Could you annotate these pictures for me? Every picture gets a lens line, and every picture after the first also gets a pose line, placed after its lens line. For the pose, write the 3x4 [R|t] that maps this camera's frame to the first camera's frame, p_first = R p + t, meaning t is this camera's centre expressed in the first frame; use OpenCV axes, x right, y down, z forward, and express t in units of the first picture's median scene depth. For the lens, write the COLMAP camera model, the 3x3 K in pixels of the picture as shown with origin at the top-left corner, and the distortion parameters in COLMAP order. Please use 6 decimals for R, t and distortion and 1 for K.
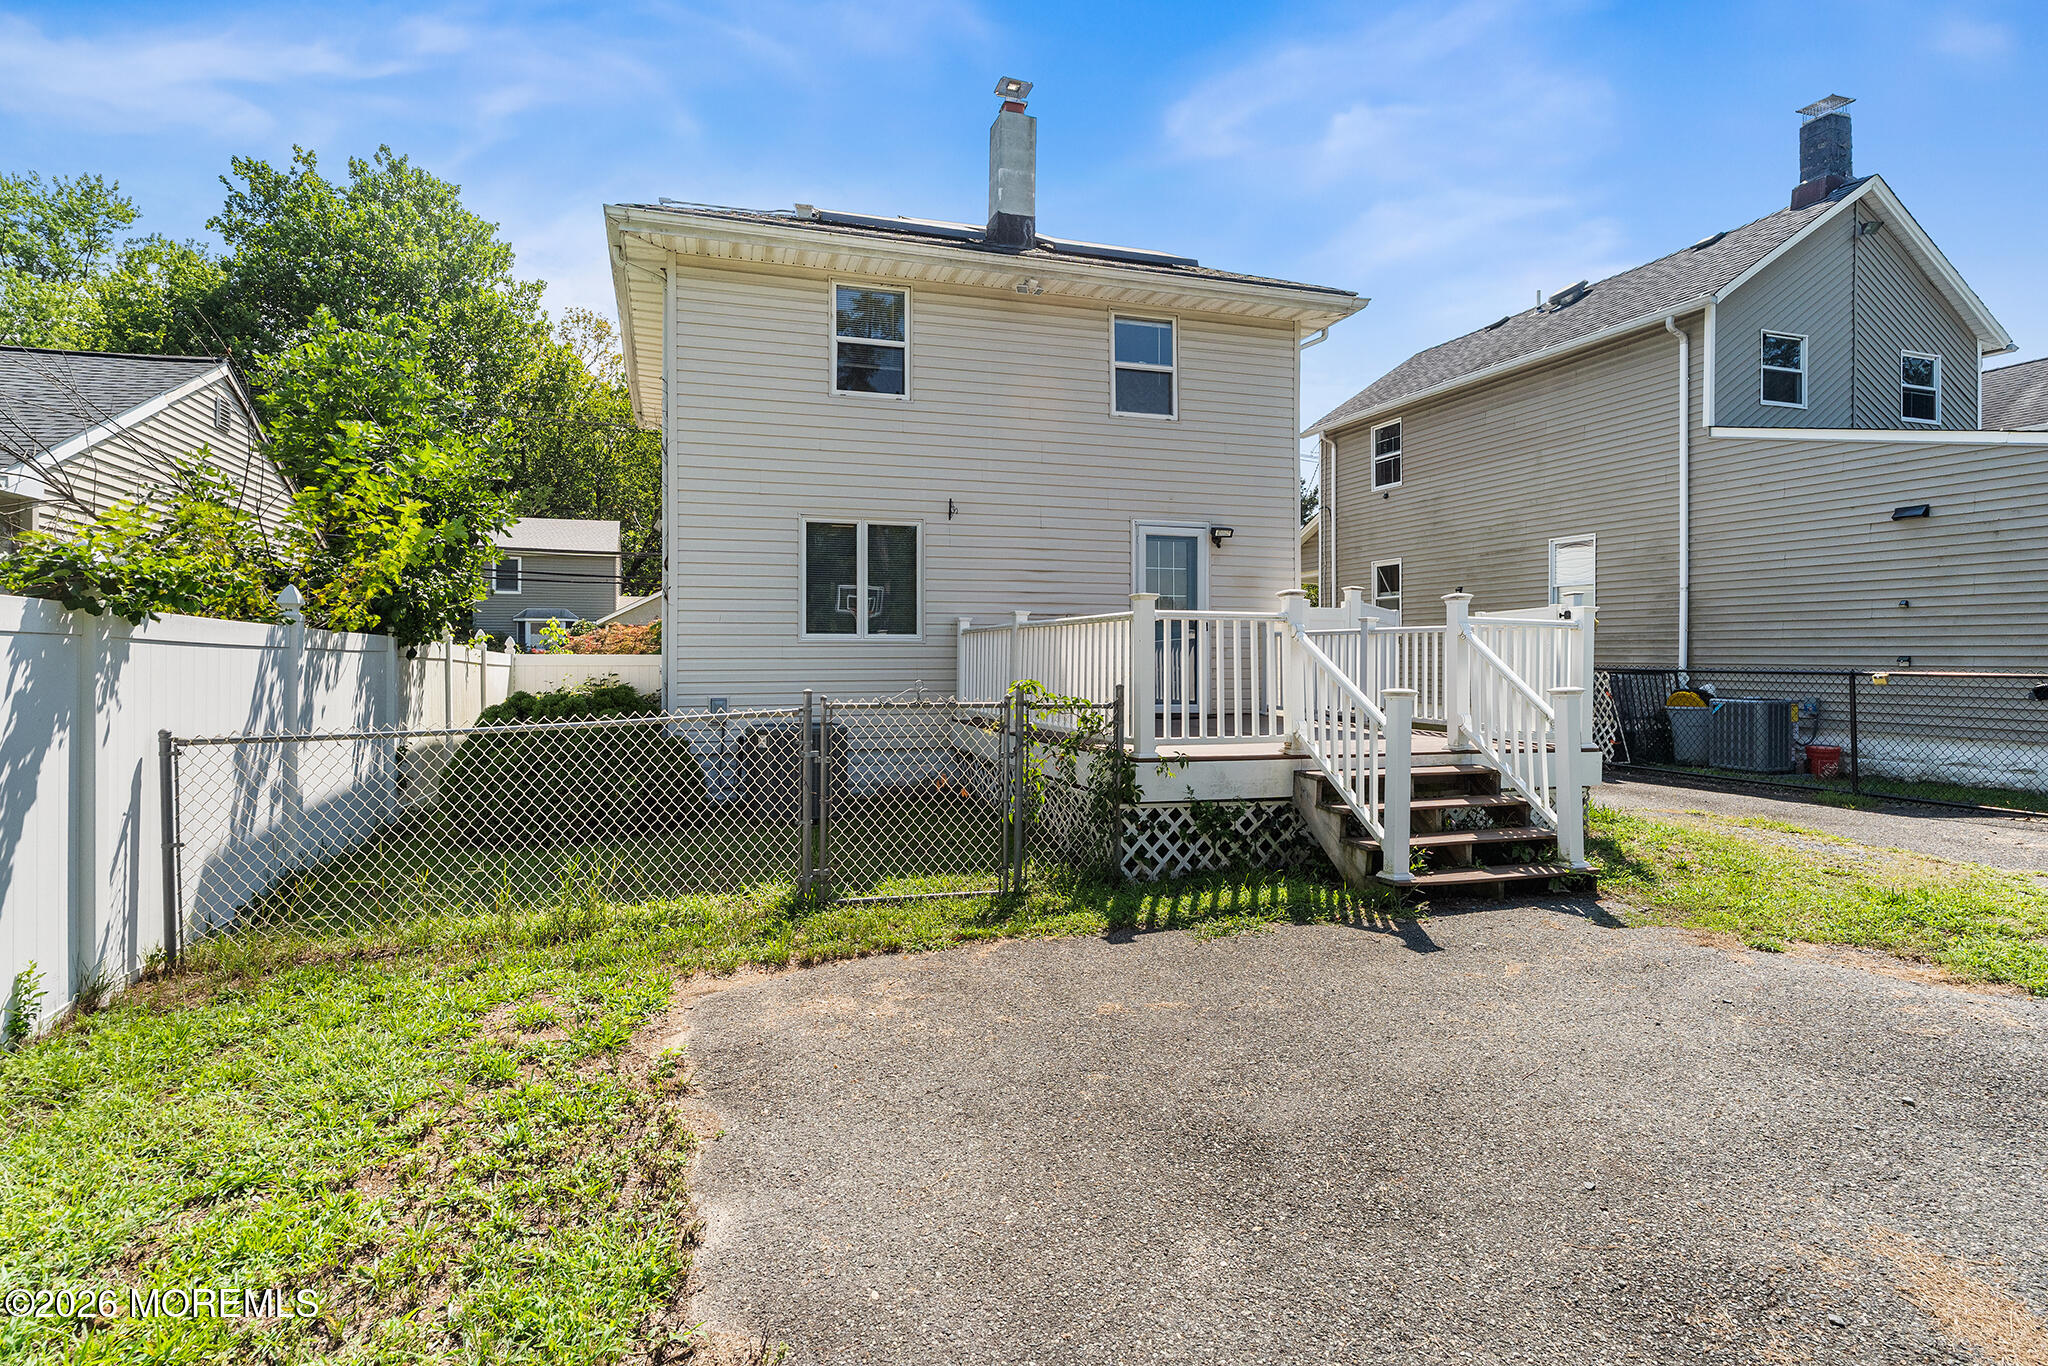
lens RADIAL K [[1049.0, 0, 1018.5], [0, 1049.0, 654.4], [0, 0, 1]] dist [-0.002582, -0.000633]
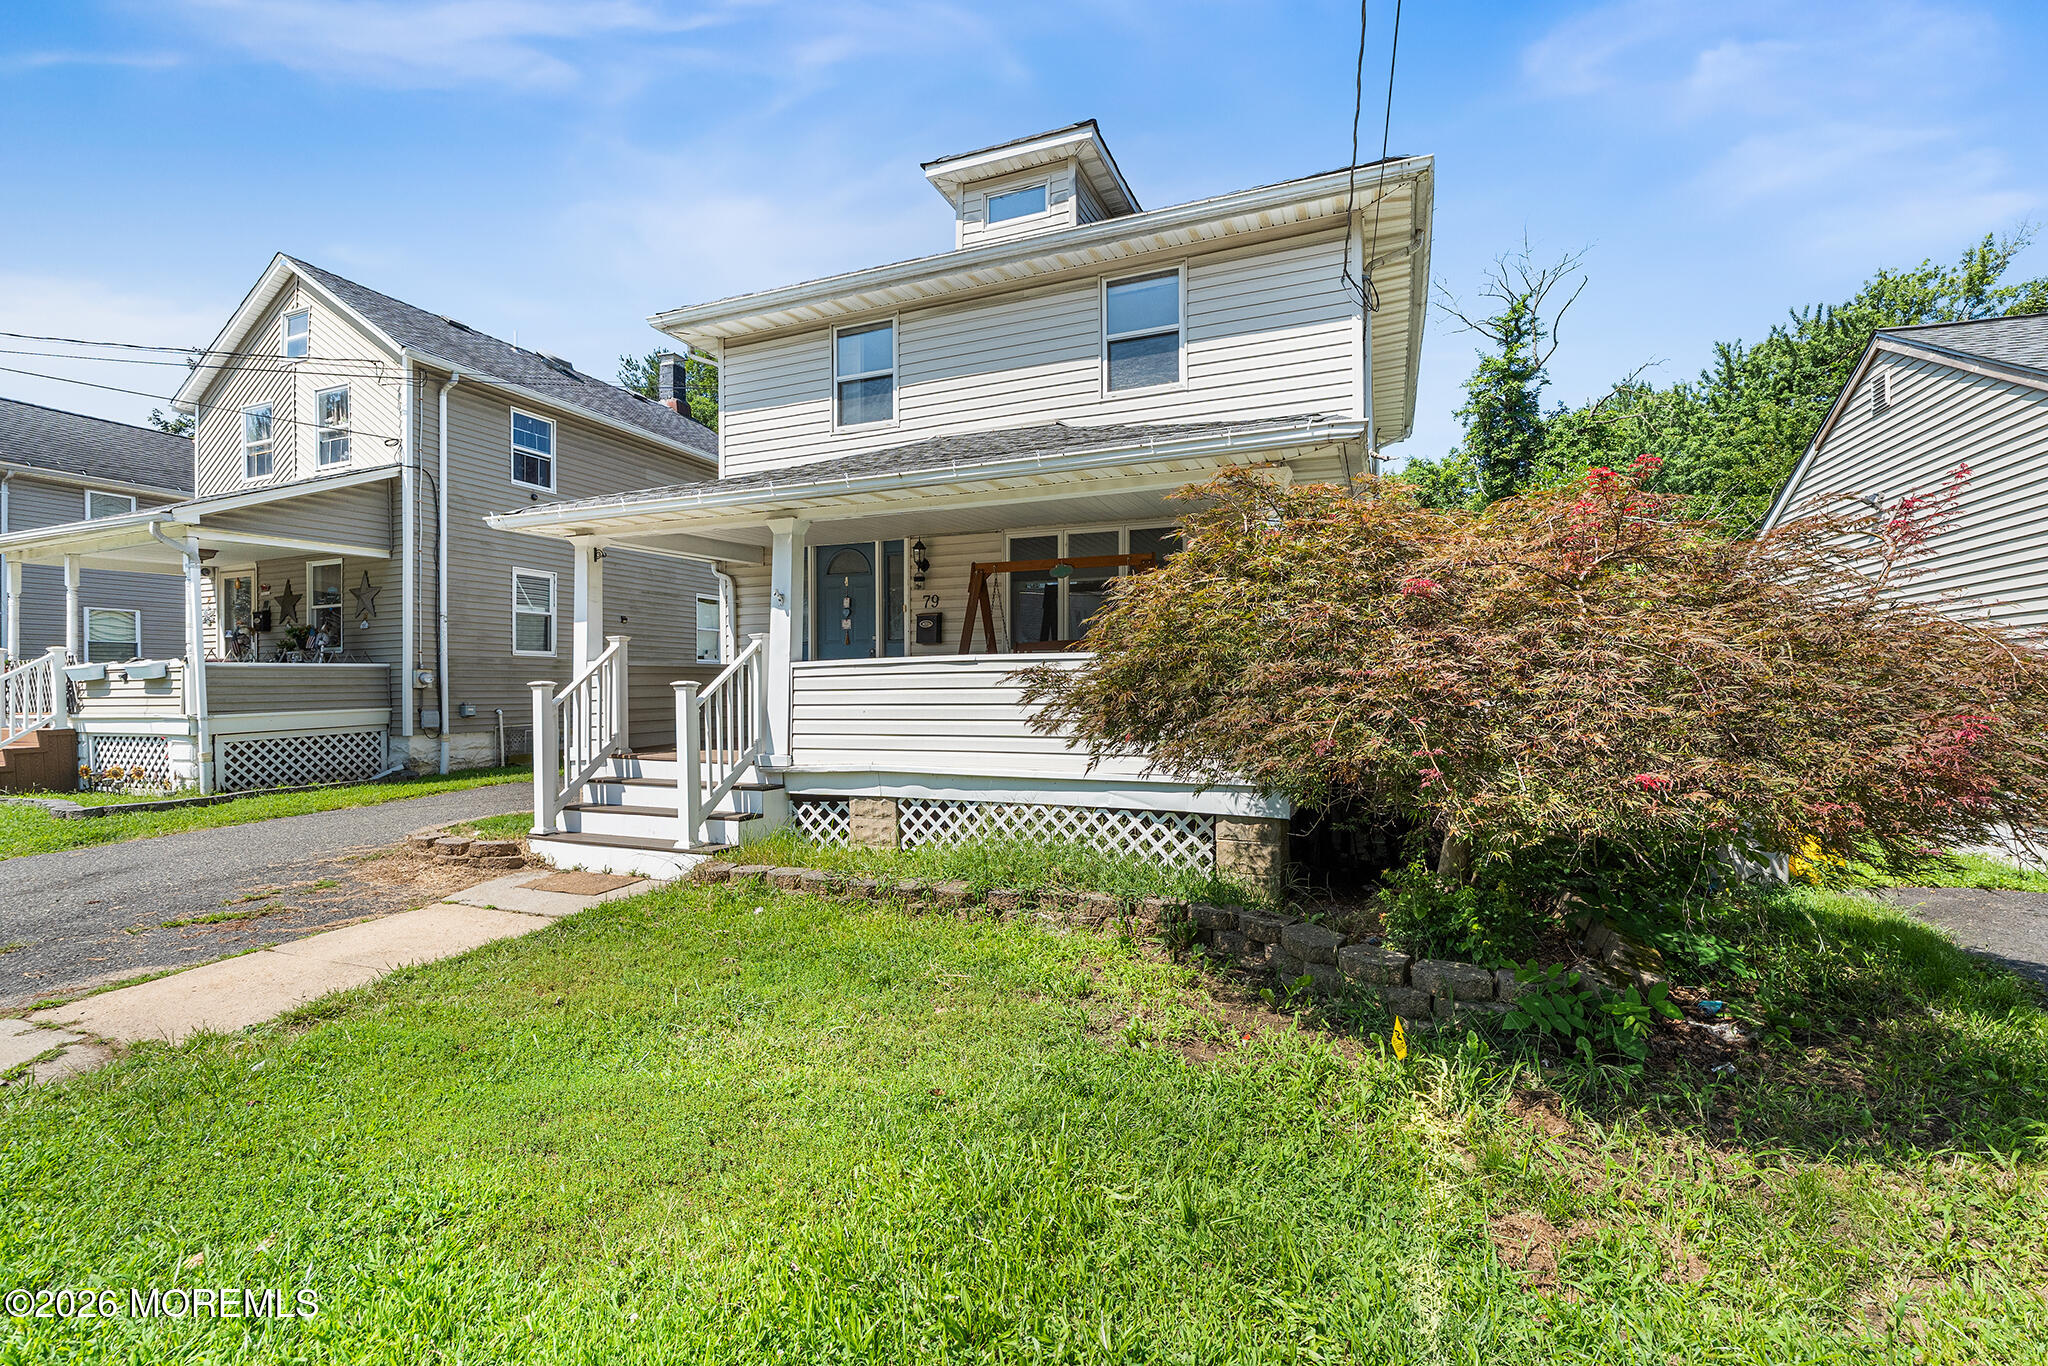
lens RADIAL K [[917.6, 0, 1016.8], [0, 917.6, 706.5], [0, 0, 1]] dist [-0.004098, -0.001049]
pose [[-0.752947, -0.007523, 0.658039, -0.833282], [0.001012, 0.999920, 0.012589, 0.029325], [-0.658081, 0.010145, -0.752879, 2.354697]]
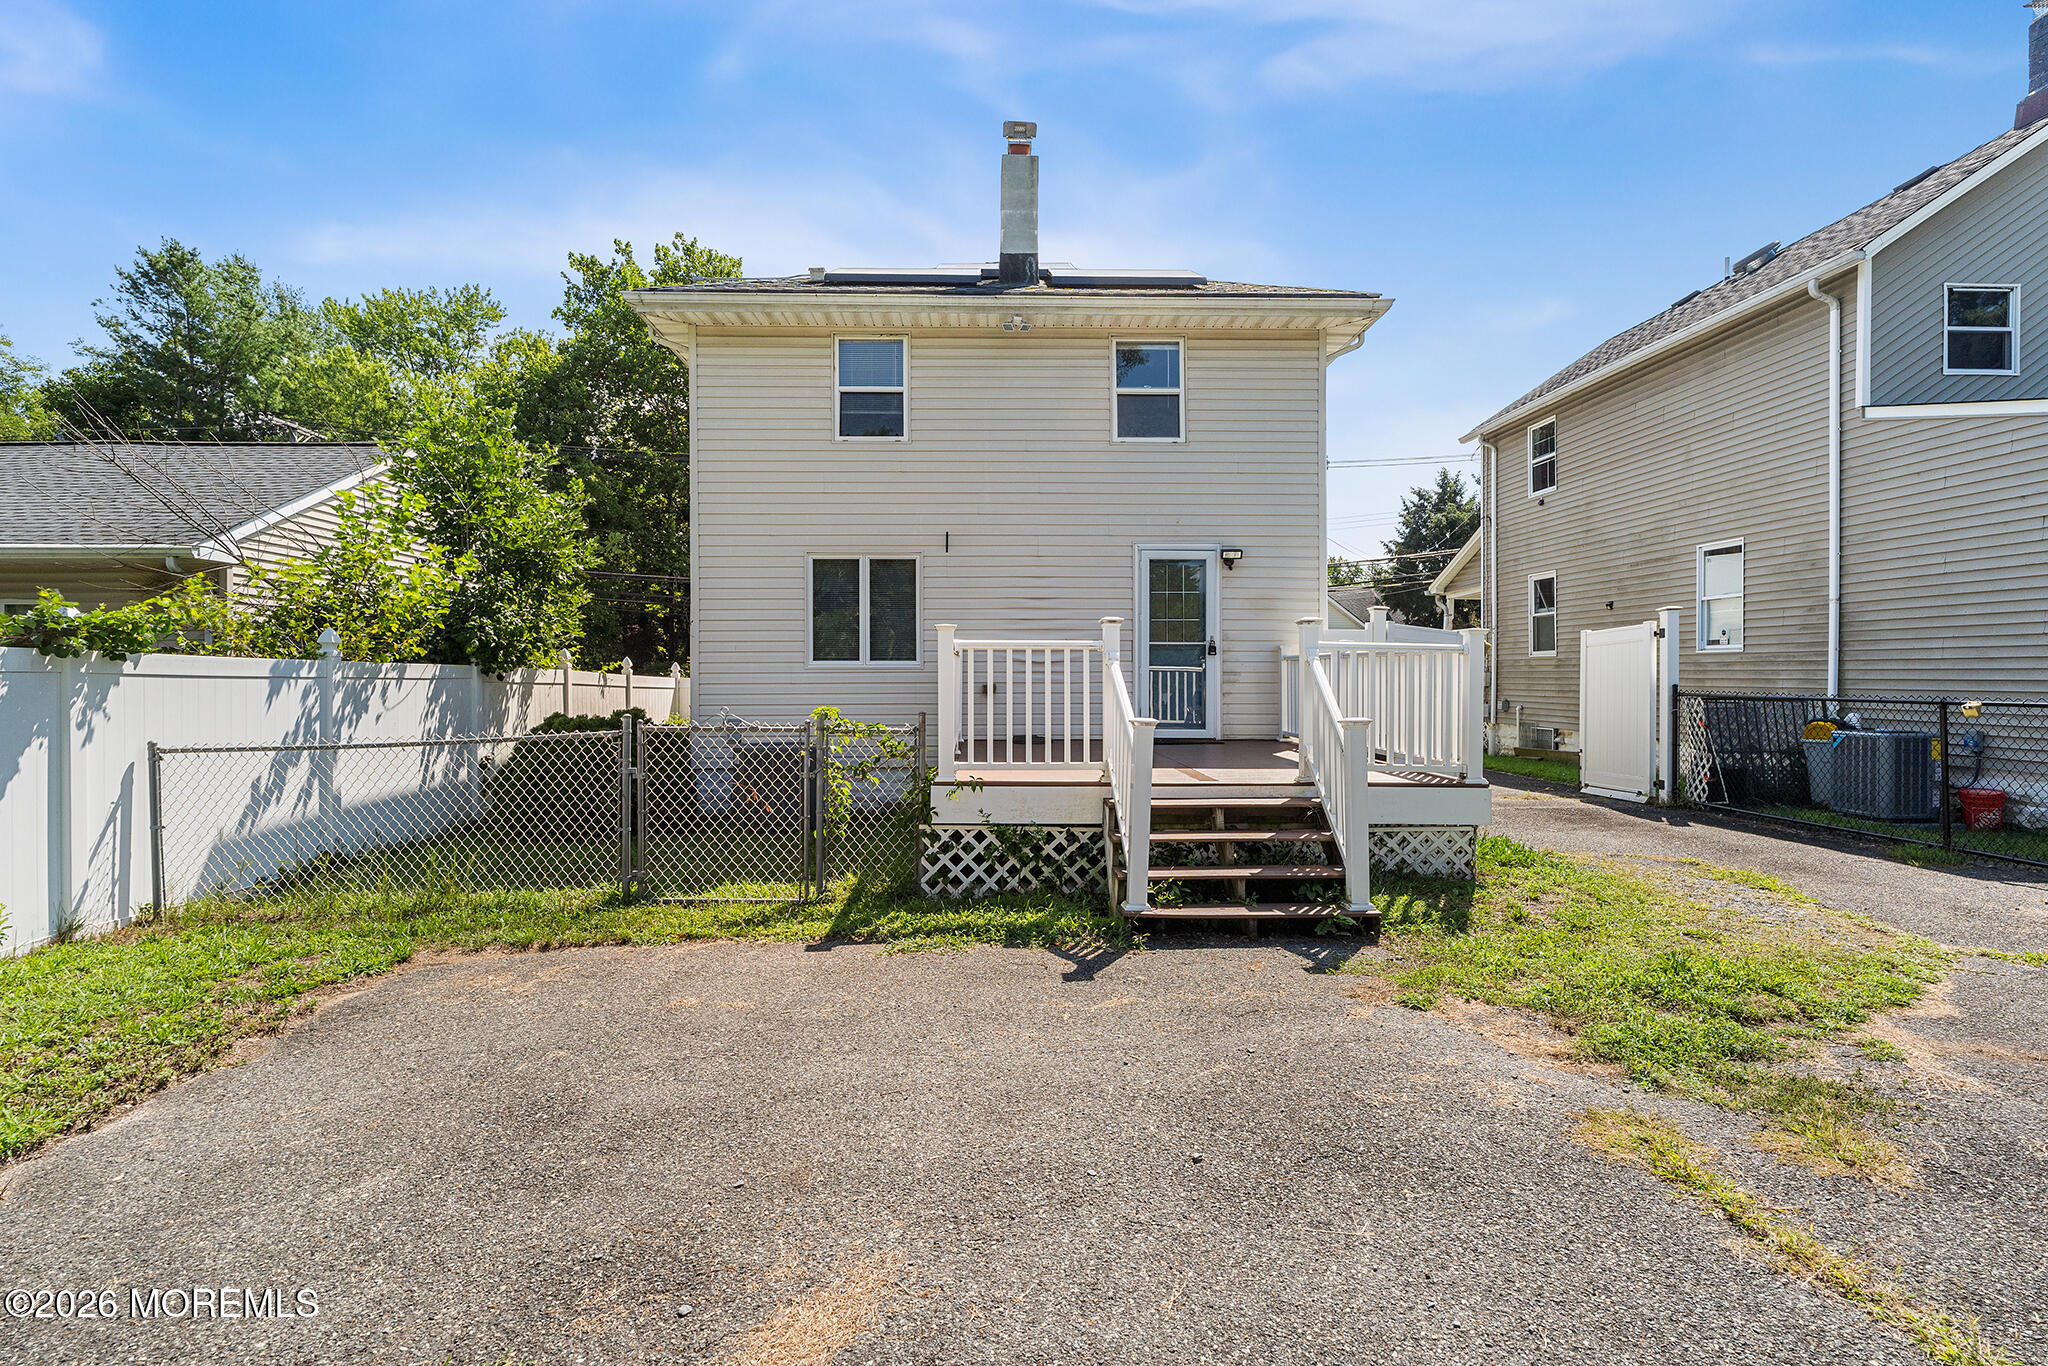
lens RADIAL K [[1041.4, 0, 1024.0], [0, 1041.4, 683.0], [0, 0, 1]] dist [-0.000592, -0.000353]
pose [[0.961246, 0.000294, -0.275693, 0.301198], [0.002081, 0.999963, 0.008322, -0.005161], [0.275685, -0.008573, 0.961210, 0.013243]]
